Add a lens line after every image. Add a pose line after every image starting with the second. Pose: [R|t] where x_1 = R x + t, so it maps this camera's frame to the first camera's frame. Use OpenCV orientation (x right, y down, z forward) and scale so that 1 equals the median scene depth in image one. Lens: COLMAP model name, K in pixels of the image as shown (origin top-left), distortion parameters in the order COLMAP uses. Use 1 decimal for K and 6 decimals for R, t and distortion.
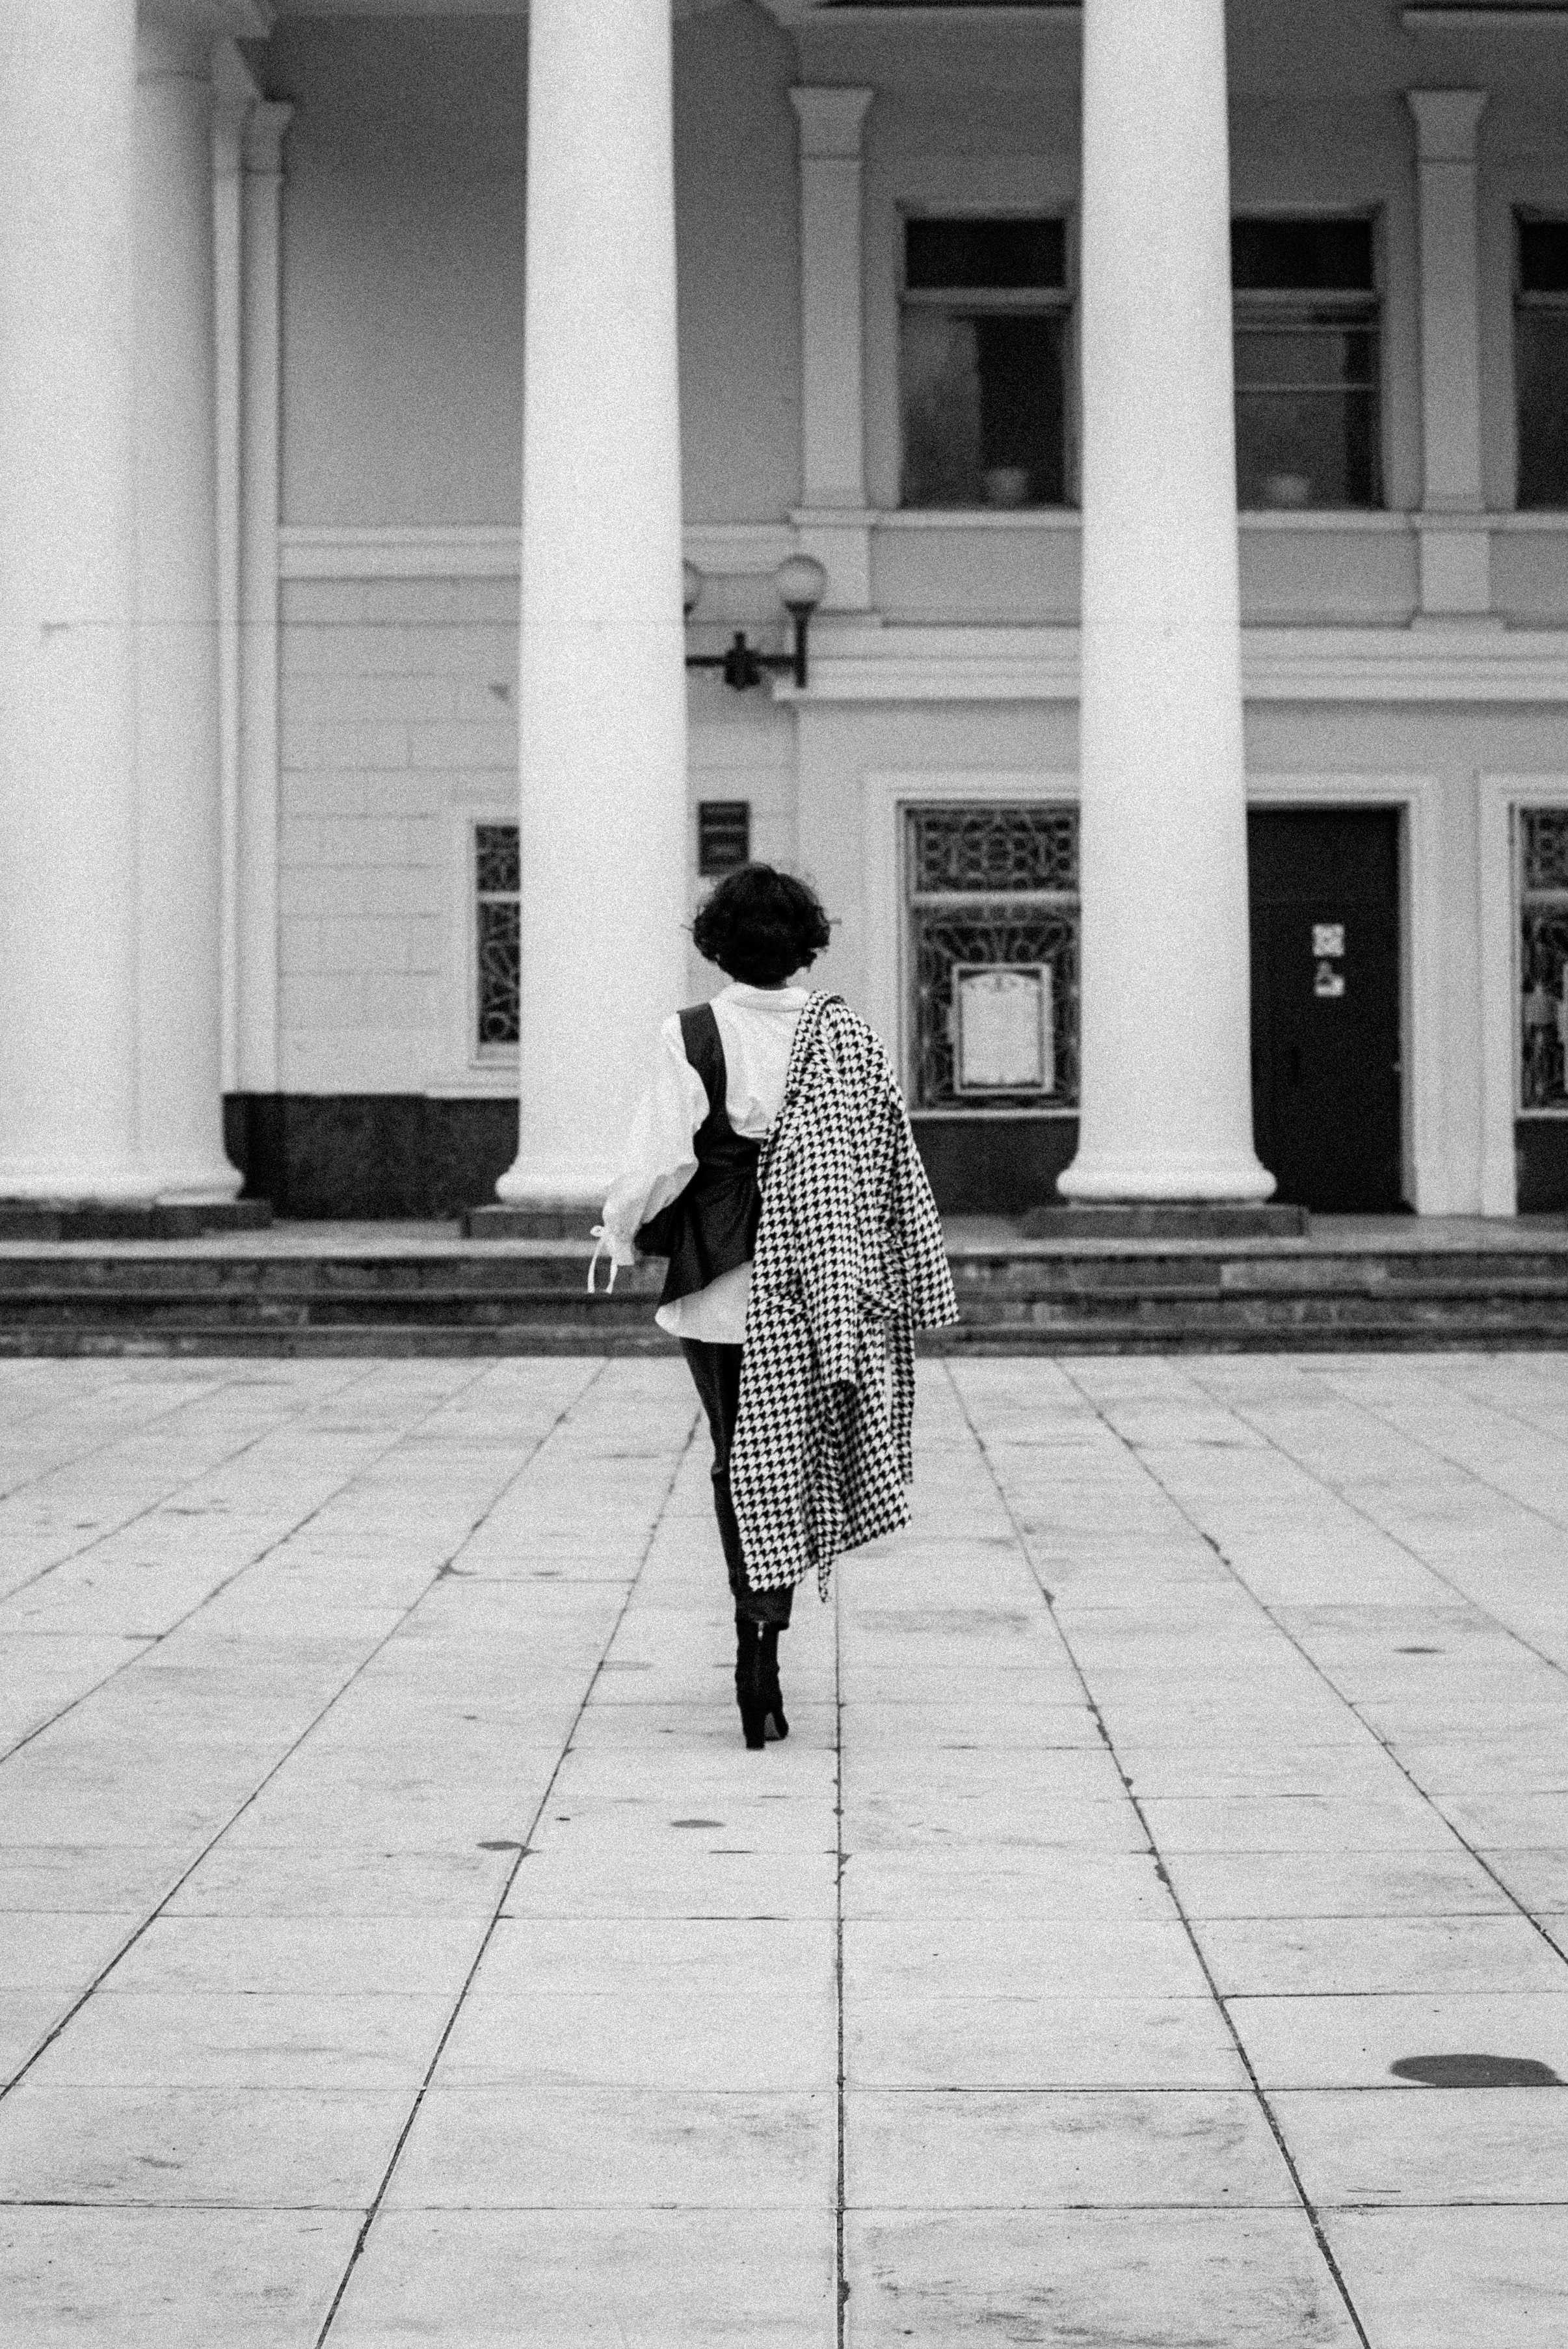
lens RADIAL K [[5792.0, 0, 783.9], [0, 5792.0, 1174.5], [0, 0, 1]] dist [-0.294337, 0.000000]
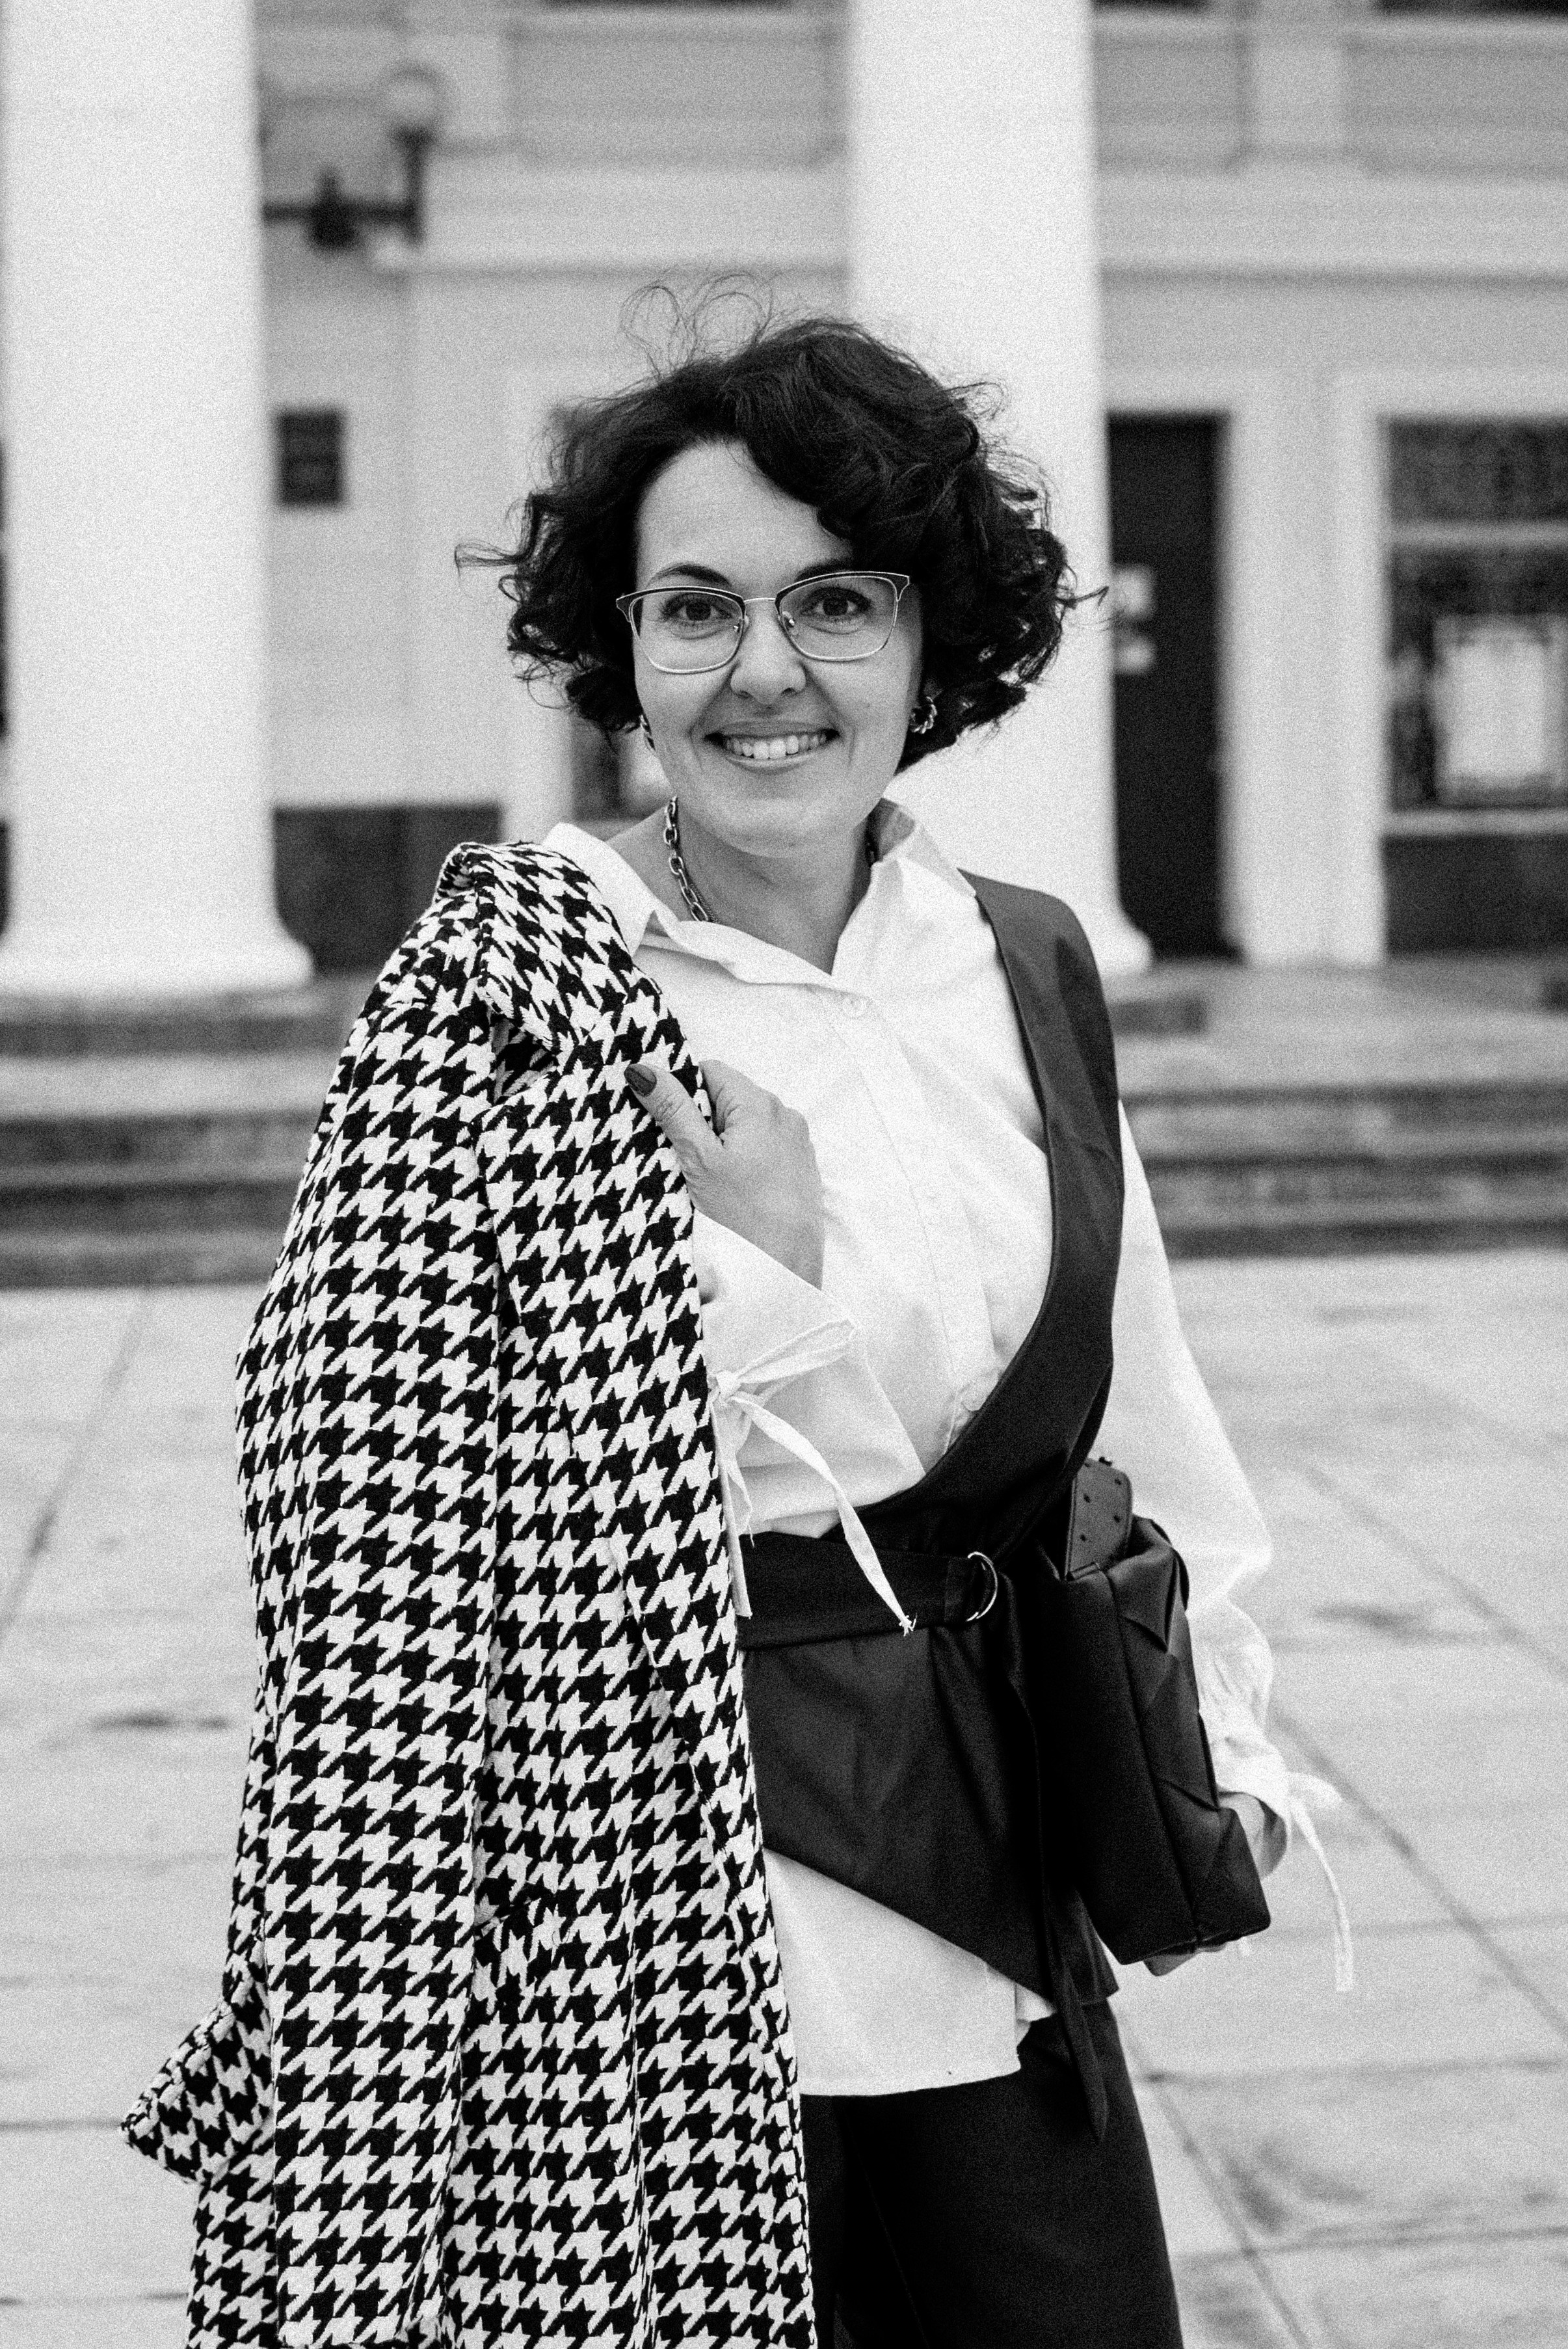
lens RADIAL K [[5792.0, 0, 784.8], [0, 5792.0, 1174.8], [0, 0, 1]] dist [-0.294337, 0.000000]
pose [[0.997095, -0.011071, 0.075363, -0.006308], [0.006581, 0.998203, 0.059568, -0.010904], [-0.075887, -0.058898, 0.995375, 0.273521]]
